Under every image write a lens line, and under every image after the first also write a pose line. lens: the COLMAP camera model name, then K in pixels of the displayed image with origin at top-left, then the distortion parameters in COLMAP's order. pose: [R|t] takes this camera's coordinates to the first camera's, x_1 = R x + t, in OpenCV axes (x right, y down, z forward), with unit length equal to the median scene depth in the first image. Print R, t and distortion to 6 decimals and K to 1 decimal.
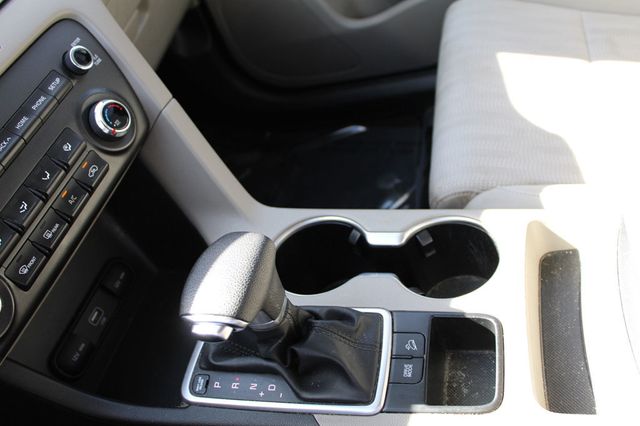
lens RADIAL K [[624.9, 0, 320.5], [0, 624.9, 214.7], [0, 0, 1]] dist [-0.096515, 0.000000]
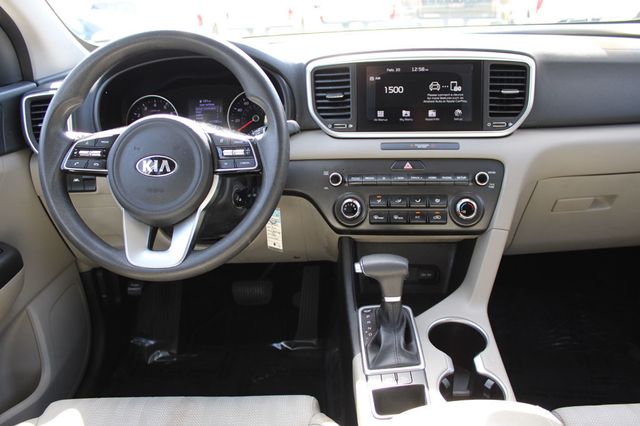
lens RADIAL K [[527.0, 0, 315.2], [0, 527.0, 213.2], [0, 0, 1]] dist [-0.163379, 0.124778]
pose [[0.179153, 0.632483, -0.753571, 0.834314], [-0.711469, 0.612320, 0.344785, -0.382087], [0.679497, 0.474373, 0.559691, -0.238668]]
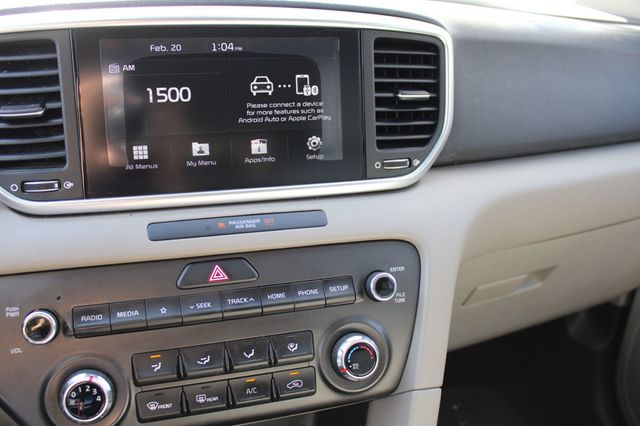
lens RADIAL K [[624.9, 0, 318.6], [0, 624.9, 212.1], [0, 0, 1]] dist [-0.096515, 0.000000]
pose [[0.538430, 0.570794, -0.619909, 0.062101], [-0.730209, 0.683204, -0.005158, -0.258092], [0.420581, 0.455441, 0.784656, 0.194530]]
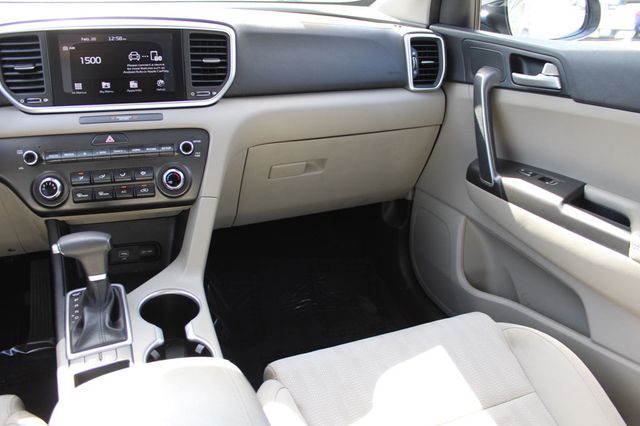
lens RADIAL K [[527.0, 0, 316.5], [0, 527.0, 213.7], [0, 0, 1]] dist [-0.163379, 0.124778]
pose [[0.518124, 0.614082, -0.595358, 0.939704], [-0.738552, 0.672288, 0.050690, -0.506035], [0.431380, 0.413439, 0.801860, -0.063317]]
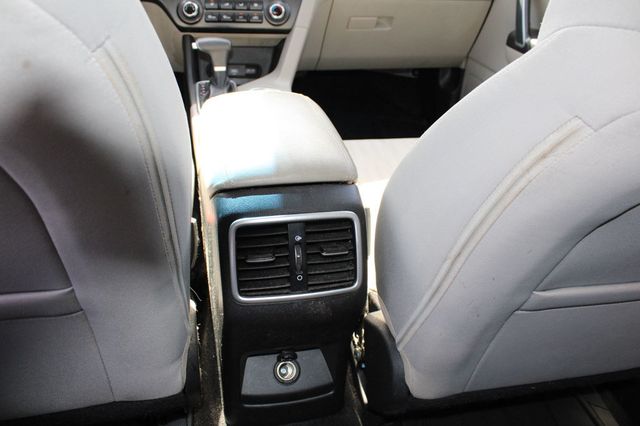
lens RADIAL K [[527.0, 0, 318.1], [0, 527.0, 208.1], [0, 0, 1]] dist [-0.163379, 0.124778]
pose [[0.360853, 0.742924, -0.563781, 1.627055], [-0.784996, 0.568348, 0.246499, -0.367819], [0.503554, 0.353615, 0.788283, -0.360658]]
